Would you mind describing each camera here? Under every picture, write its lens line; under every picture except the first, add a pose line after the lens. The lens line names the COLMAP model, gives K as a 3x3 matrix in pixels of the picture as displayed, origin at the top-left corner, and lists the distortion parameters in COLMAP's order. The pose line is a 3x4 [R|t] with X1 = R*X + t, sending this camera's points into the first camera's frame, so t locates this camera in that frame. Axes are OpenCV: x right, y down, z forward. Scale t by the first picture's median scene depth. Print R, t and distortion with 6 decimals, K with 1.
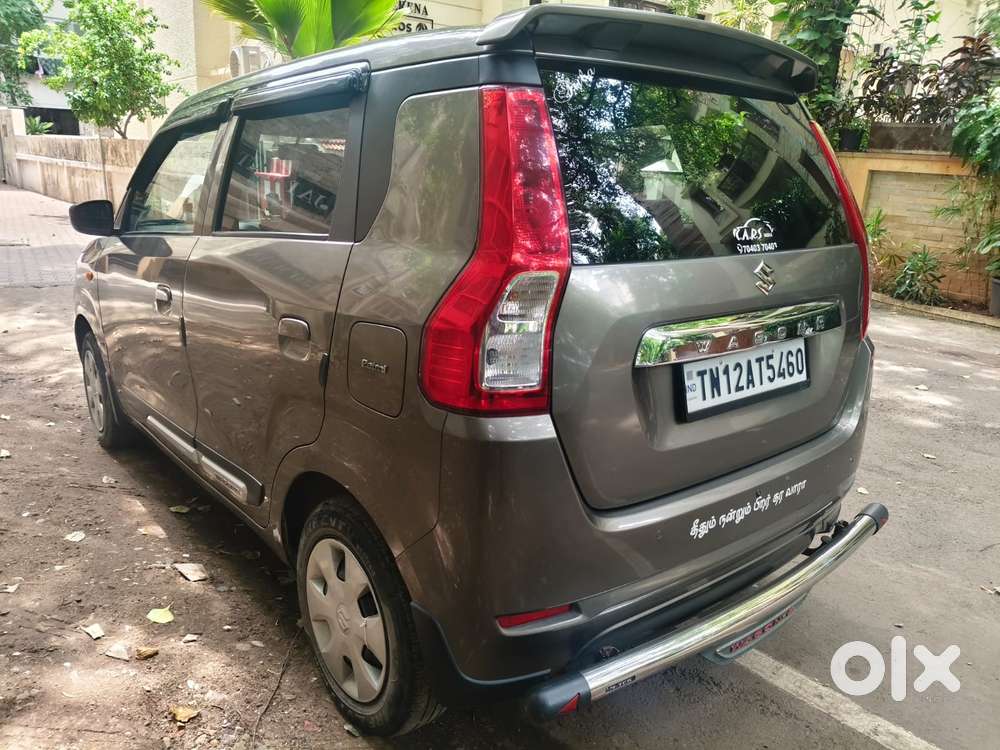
lens RADIAL K [[763.8, 0, 467.9], [0, 763.8, 378.9], [0, 0, 1]] dist [-0.003898, -0.002629]
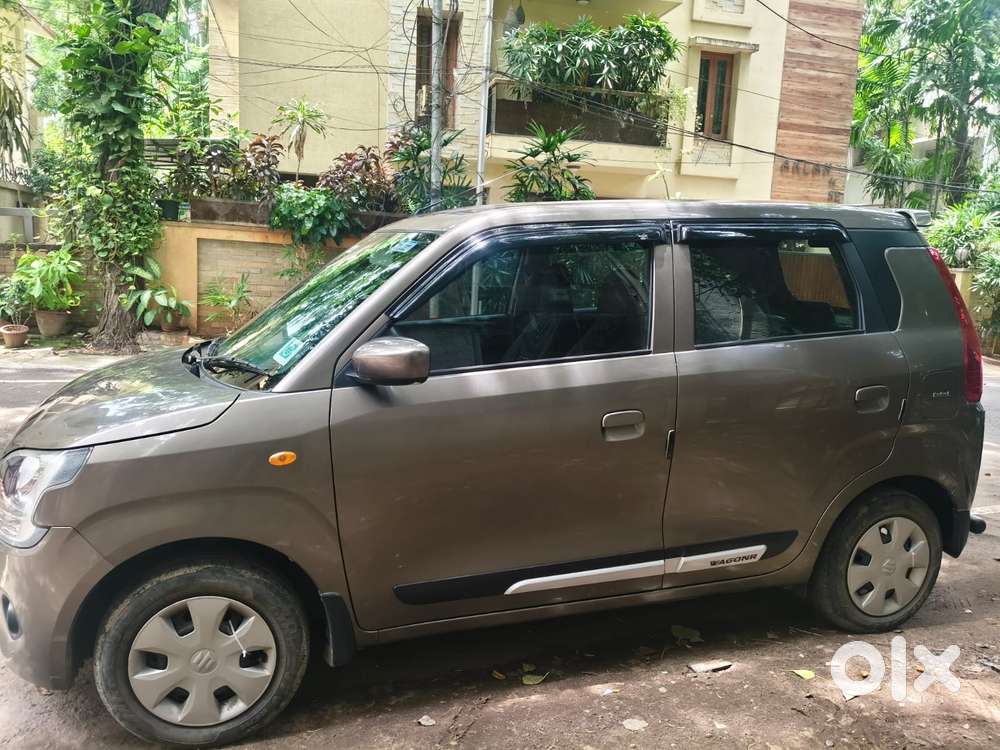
lens RADIAL K [[761.3, 0, 494.4], [0, 761.3, 378.4], [0, 0, 1]] dist [0.043947, -0.089293]
pose [[0.338123, -0.170185, 0.925586, -1.264637], [0.225274, 0.969557, 0.095976, -0.275133], [-0.913742, 0.176059, 0.366168, 0.754120]]
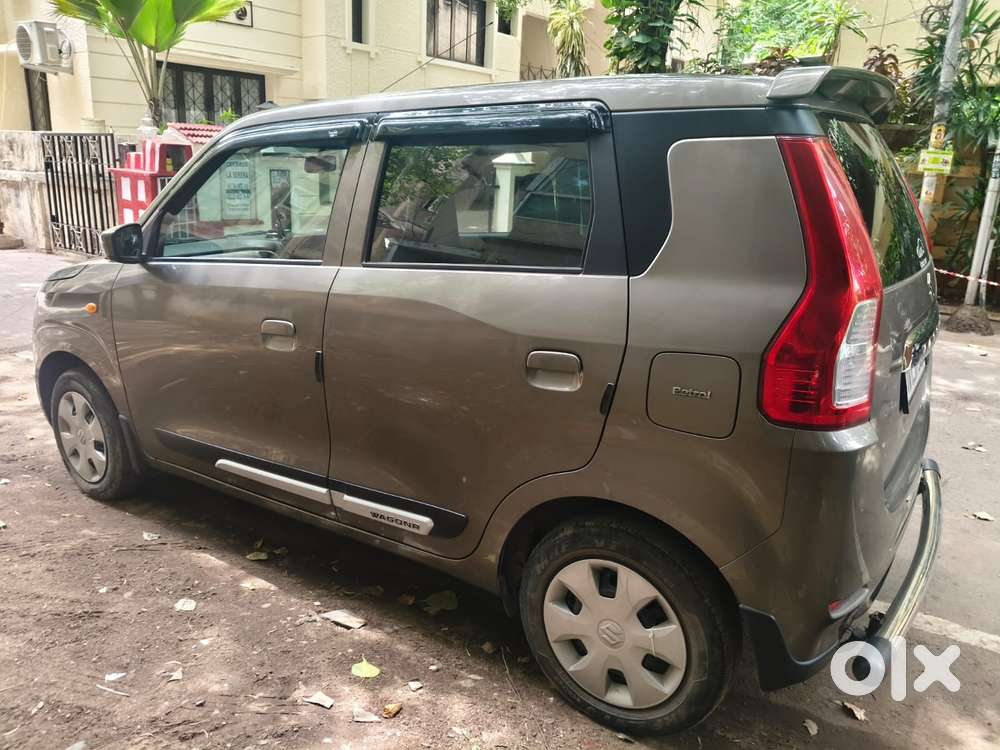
lens RADIAL K [[765.8, 0, 498.0], [0, 765.8, 365.0], [0, 0, 1]] dist [0.045792, -0.097639]
pose [[0.949536, -0.085332, 0.301827, -0.408992], [0.084315, 0.996304, 0.016421, -0.055990], [-0.302113, 0.009856, 0.953221, 0.028014]]
